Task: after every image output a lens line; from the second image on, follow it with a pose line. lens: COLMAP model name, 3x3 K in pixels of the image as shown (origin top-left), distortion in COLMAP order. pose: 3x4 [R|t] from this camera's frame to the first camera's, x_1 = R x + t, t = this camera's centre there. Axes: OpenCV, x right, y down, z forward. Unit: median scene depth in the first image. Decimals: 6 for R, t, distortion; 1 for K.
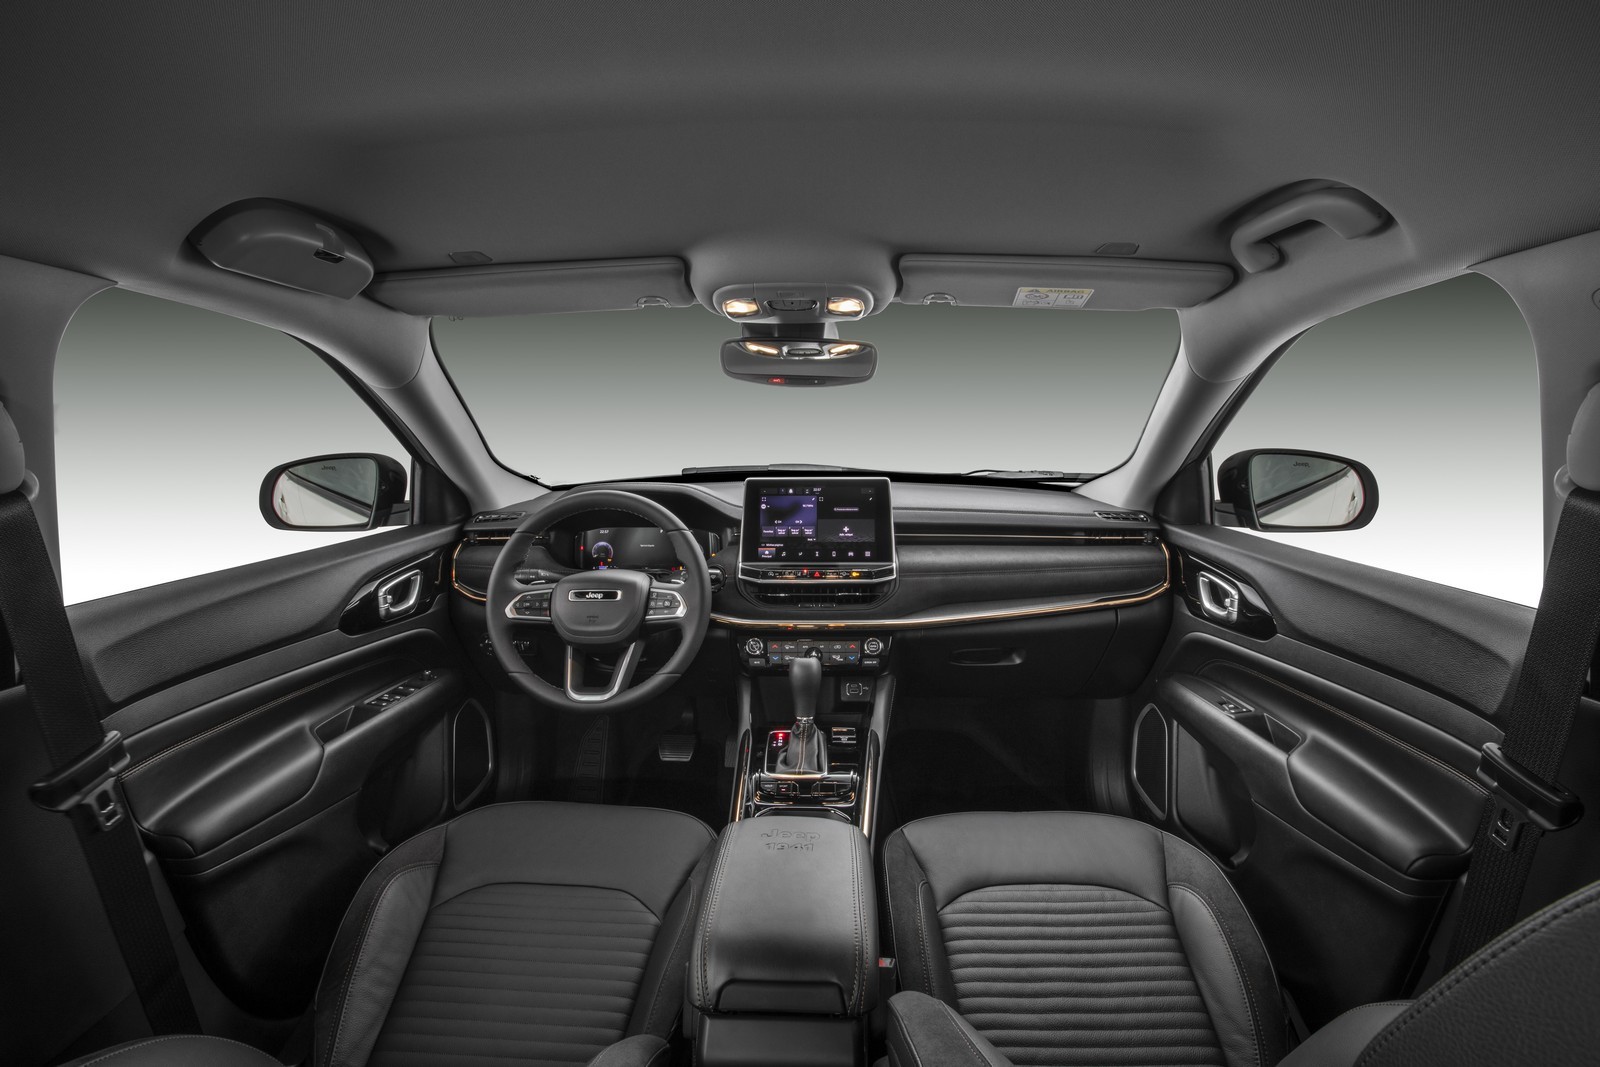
lens RADIAL K [[957.1, 0, 807.1], [0, 957.1, 539.6], [0, 0, 1]] dist [-0.003709, -0.000060]
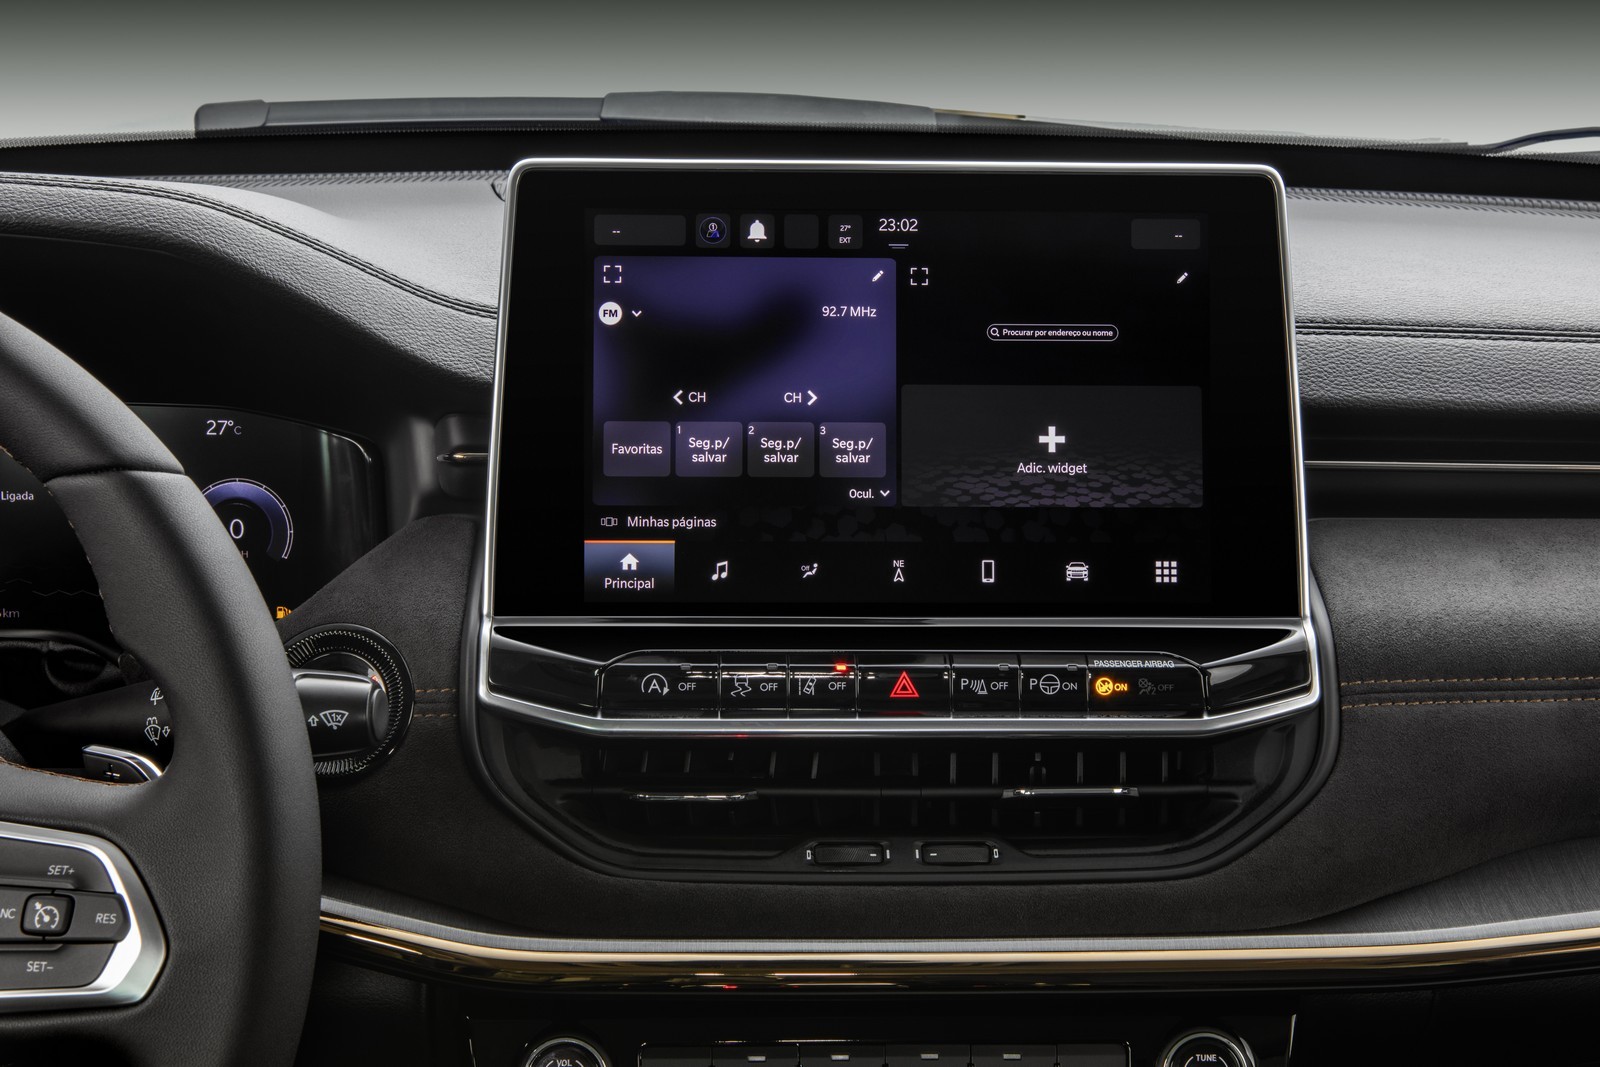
lens RADIAL K [[2725.0, 0, 795.5], [0, 2725.0, 532.1], [0, 0, 1]] dist [0.122882, 0.000000]
pose [[0.998477, 0.005773, 0.054874, -0.038945], [-0.009702, 0.997387, 0.071589, -0.030729], [-0.054317, -0.072012, 0.995924, 0.471818]]
